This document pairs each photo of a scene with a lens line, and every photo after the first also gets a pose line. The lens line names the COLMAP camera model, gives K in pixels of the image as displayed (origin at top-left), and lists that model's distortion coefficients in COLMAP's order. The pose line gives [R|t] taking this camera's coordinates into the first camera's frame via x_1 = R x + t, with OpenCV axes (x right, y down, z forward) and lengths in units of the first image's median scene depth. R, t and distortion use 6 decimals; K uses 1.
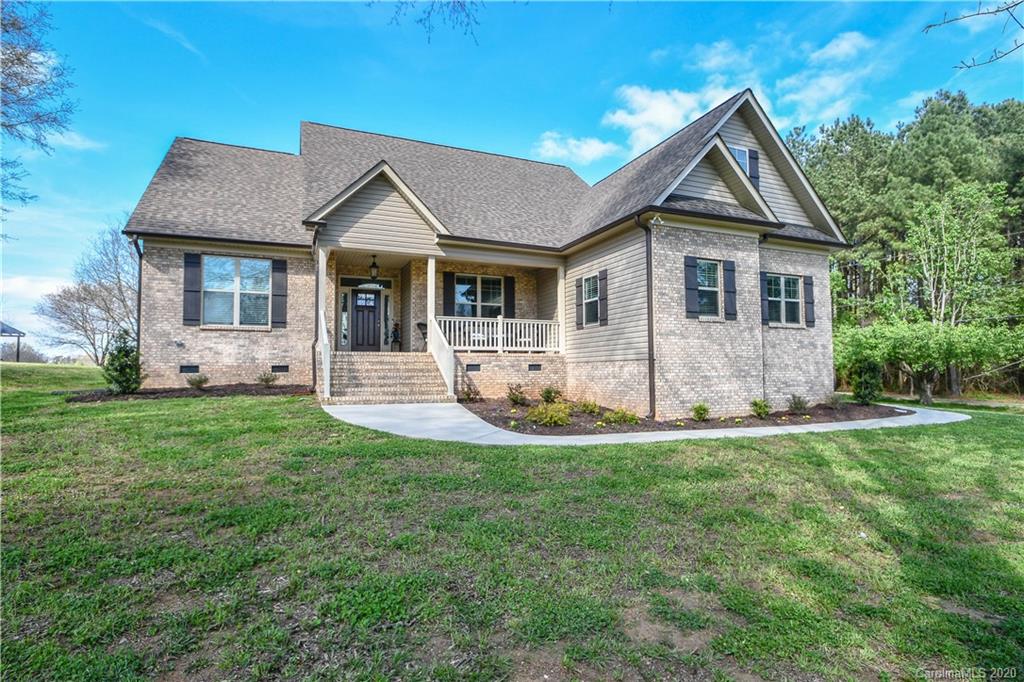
lens RADIAL K [[507.6, 0, 508.6], [0, 507.6, 346.6], [0, 0, 1]] dist [-0.008584, -0.002455]
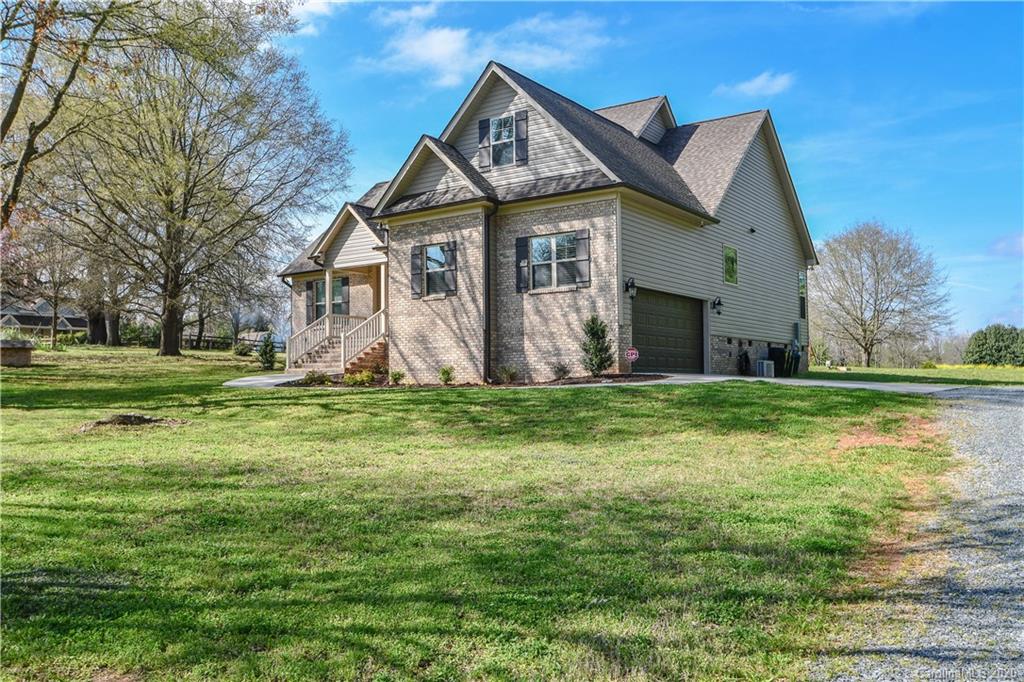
lens RADIAL K [[852.6, 0, 512.0], [0, 852.6, 342.9], [0, 0, 1]] dist [-0.055298, -0.002306]
pose [[0.534924, -0.040517, -0.843928, 1.852797], [0.051431, 0.998559, -0.015341, 0.075295], [0.843333, -0.035198, 0.536237, 0.108536]]
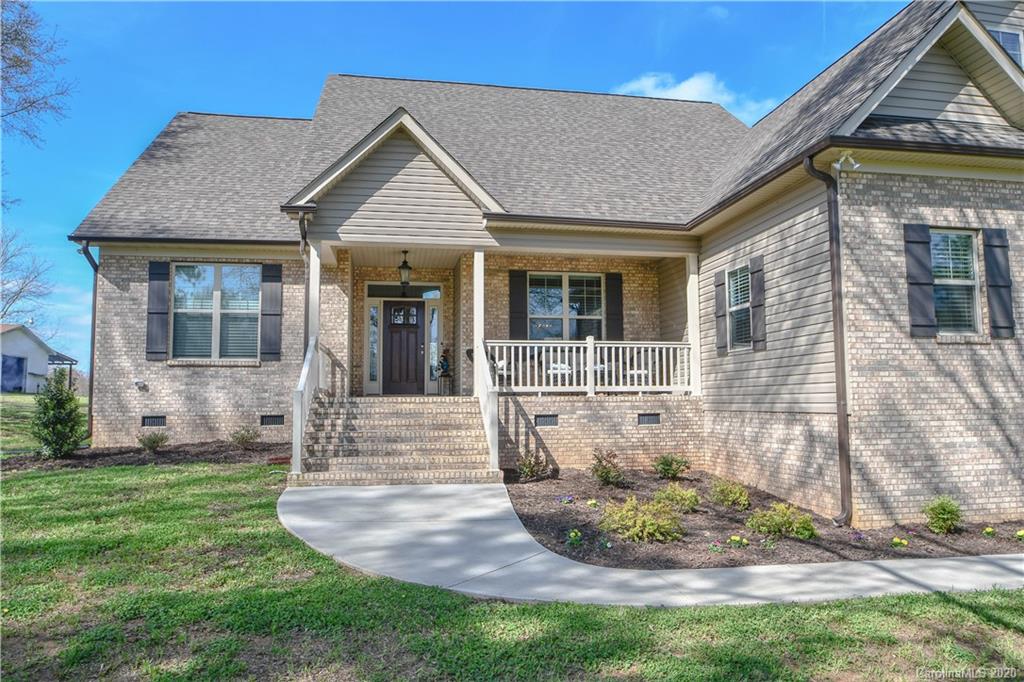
lens RADIAL K [[670.7, 0, 509.9], [0, 670.7, 345.6], [0, 0, 1]] dist [-0.035127, 0.008100]
pose [[0.973245, -0.018540, -0.229020, 0.081211], [0.011664, 0.999441, -0.031342, -0.026140], [0.229473, 0.027832, 0.972917, 0.180643]]
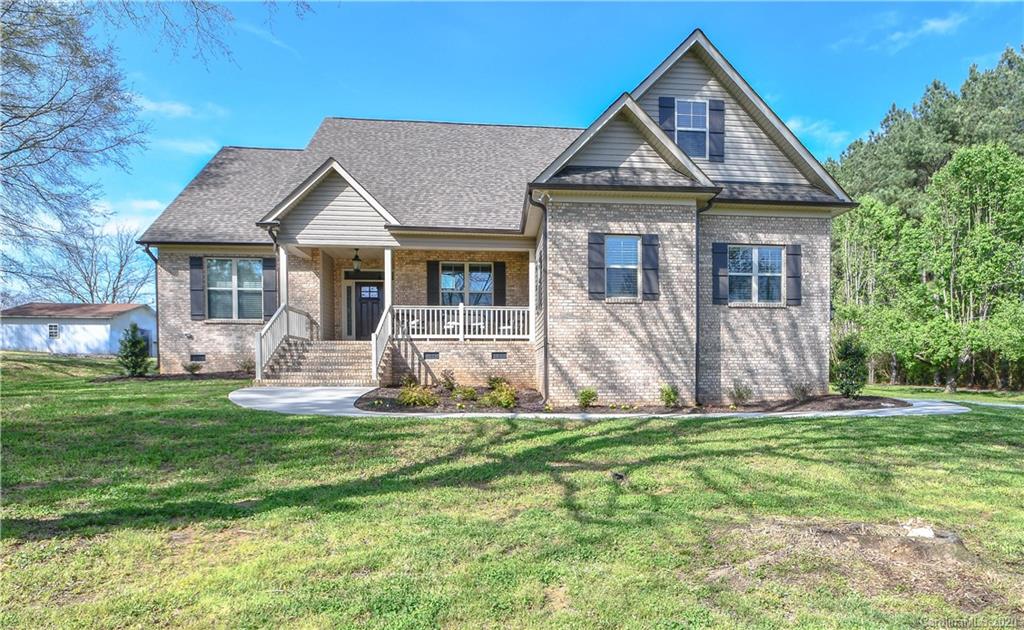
lens RADIAL K [[590.0, 0, 561.5], [0, 590.0, 386.1], [0, 0, 1]] dist [-0.005390, -0.001873]
pose [[0.961297, 0.008440, -0.275385, 0.521963], [0.012029, 0.997292, 0.072556, 0.020364], [0.275252, -0.073060, 0.958592, -0.069098]]
